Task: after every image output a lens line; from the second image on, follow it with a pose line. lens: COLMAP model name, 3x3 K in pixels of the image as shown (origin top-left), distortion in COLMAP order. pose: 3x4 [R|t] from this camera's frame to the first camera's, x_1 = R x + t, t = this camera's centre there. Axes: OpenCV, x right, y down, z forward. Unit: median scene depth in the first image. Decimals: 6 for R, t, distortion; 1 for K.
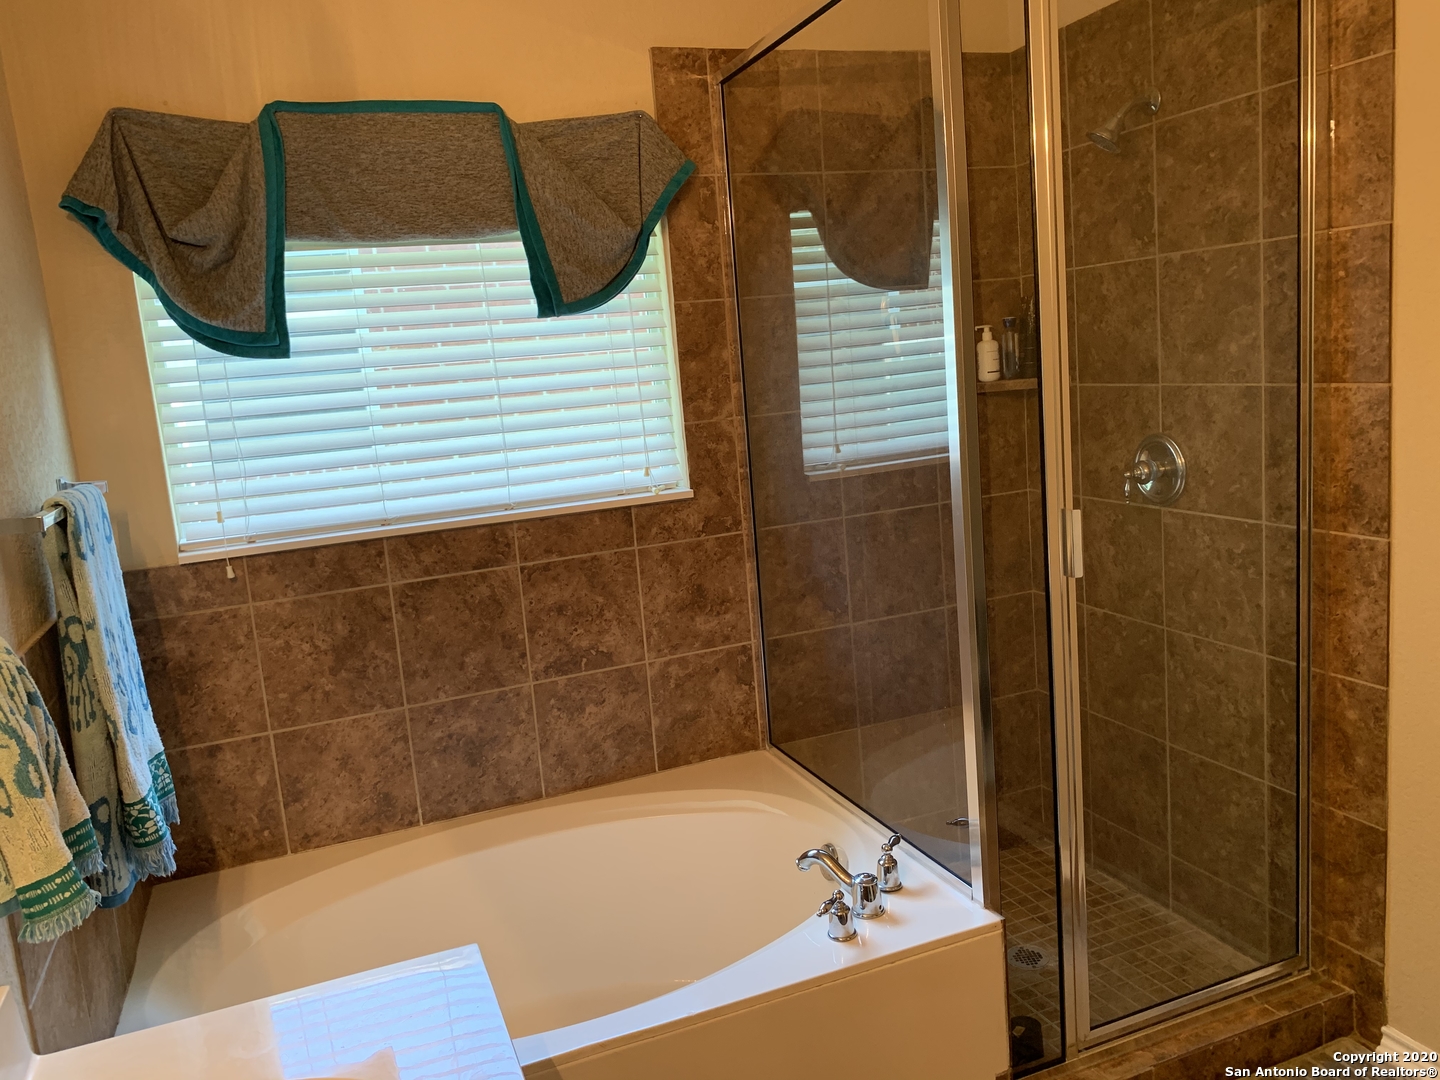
lens RADIAL K [[1102.6, 0, 717.1], [0, 1102.6, 537.4], [0, 0, 1]] dist [0.051411, -0.057599]
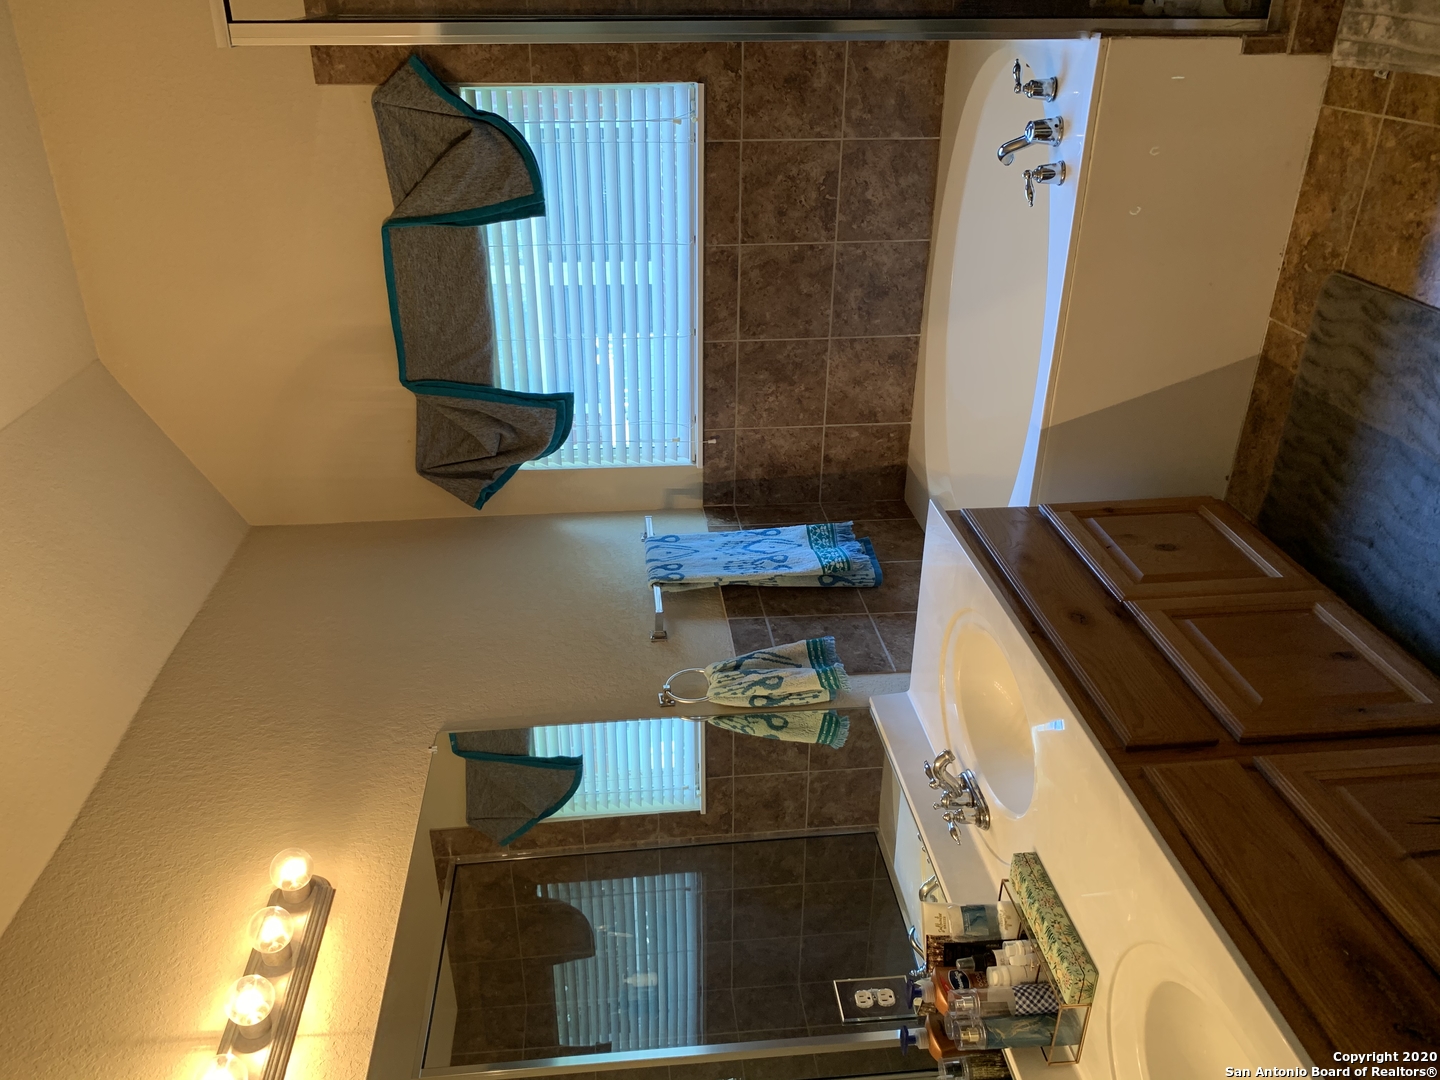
lens RADIAL K [[1102.6, 0, 716.7], [0, 1102.6, 539.8], [0, 0, 1]] dist [0.051411, -0.057599]
pose [[0.128325, -0.667114, -0.733820, 0.539972], [0.988944, 0.141529, 0.044276, -0.009286], [0.074320, -0.731388, 0.677900, -0.111144]]
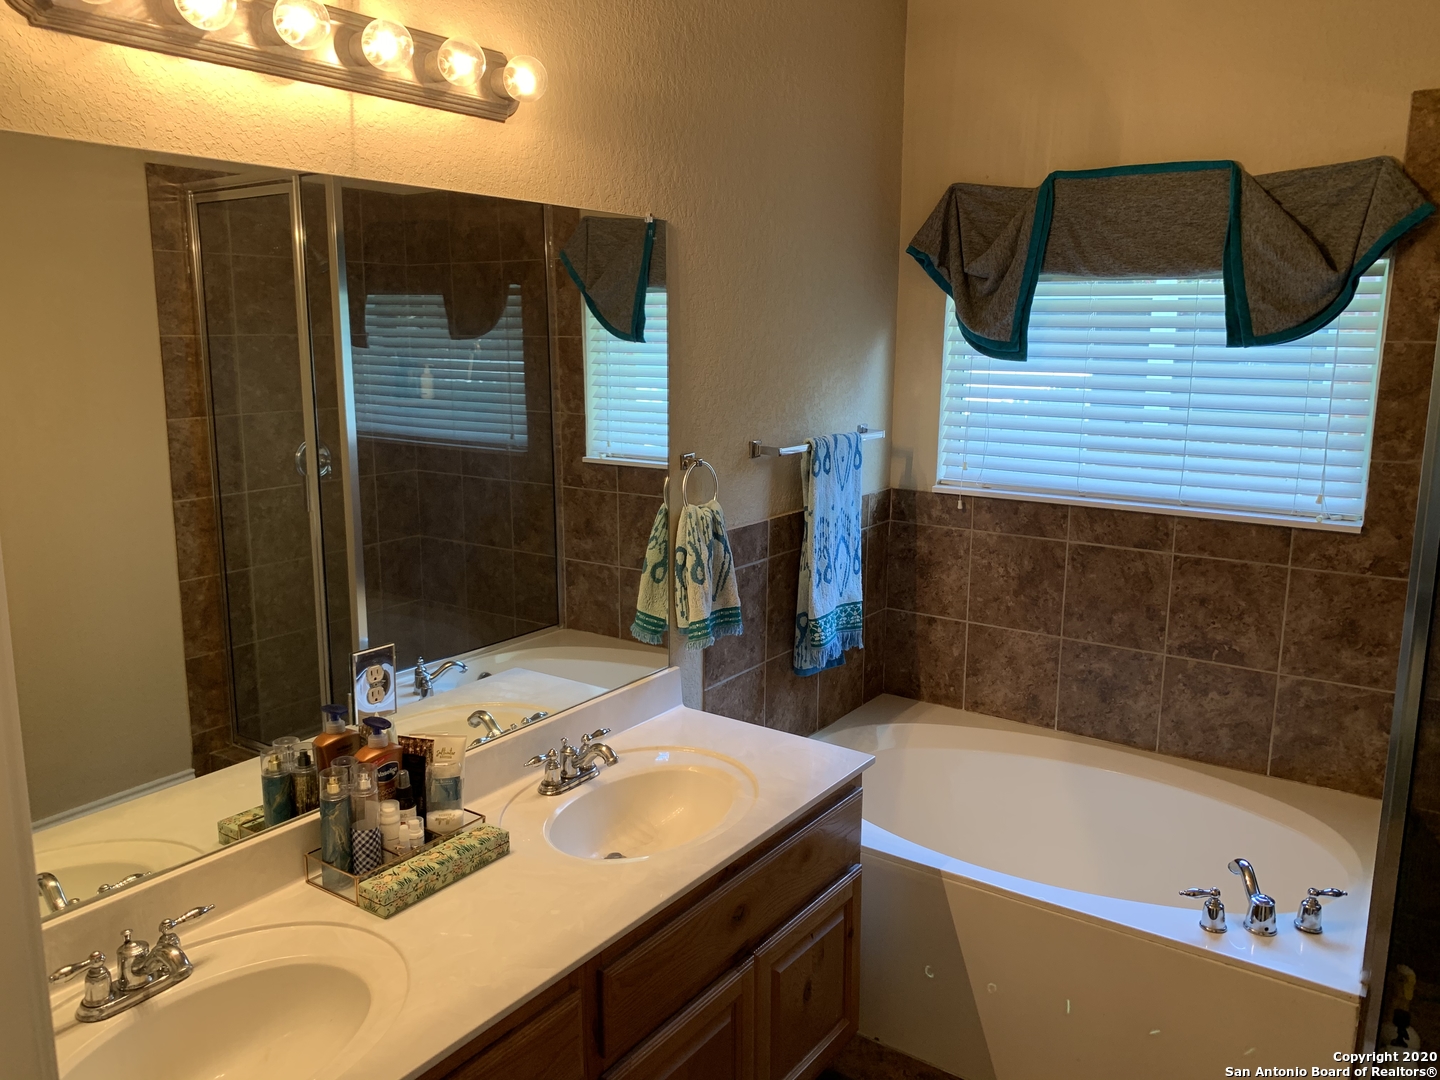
lens RADIAL K [[1102.6, 0, 729.4], [0, 1102.6, 545.0], [0, 0, 1]] dist [0.051411, -0.057599]
pose [[0.560776, 0.247011, -0.790263, 0.503698], [-0.193598, 0.967121, 0.164913, -0.090195], [0.805016, 0.060514, 0.590159, -0.077303]]
